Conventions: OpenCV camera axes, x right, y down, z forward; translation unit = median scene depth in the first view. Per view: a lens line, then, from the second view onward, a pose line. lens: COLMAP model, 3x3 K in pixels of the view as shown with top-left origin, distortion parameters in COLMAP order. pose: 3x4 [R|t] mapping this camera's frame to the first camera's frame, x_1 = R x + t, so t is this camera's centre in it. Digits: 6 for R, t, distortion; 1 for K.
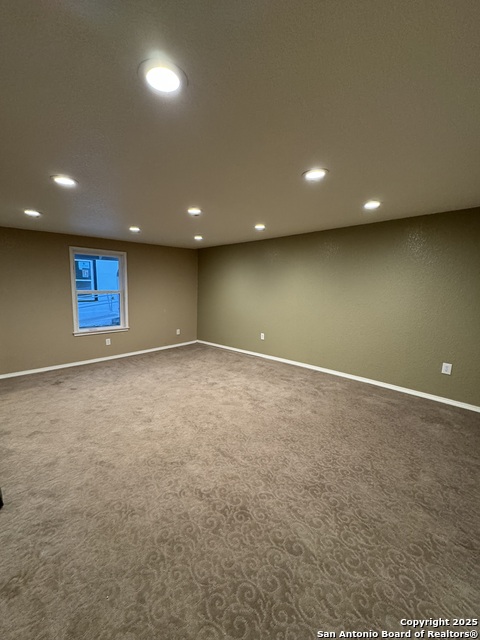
lens RADIAL K [[255.0, 0, 242.7], [0, 255.0, 319.7], [0, 0, 1]] dist [-0.001979, -0.000238]
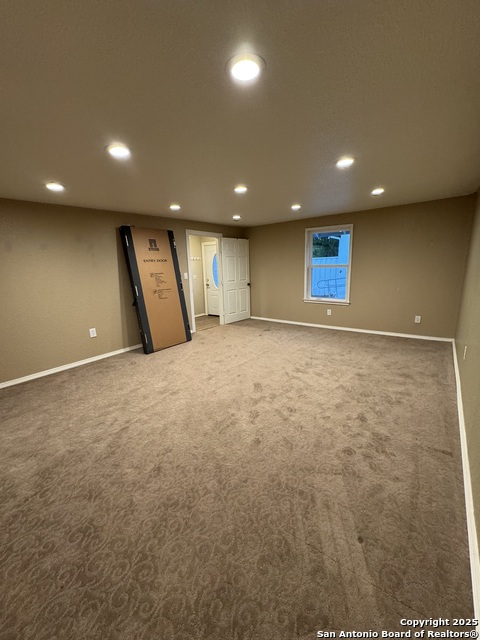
lens RADIAL K [[255.0, 0, 240.8], [0, 255.0, 318.8], [0, 0, 1]] dist [-0.001979, -0.000238]
pose [[0.150303, 0.198894, -0.968427, 0.573590], [-0.098113, 0.977720, 0.185575, -0.061421], [0.983759, 0.067123, 0.166468, 0.533865]]
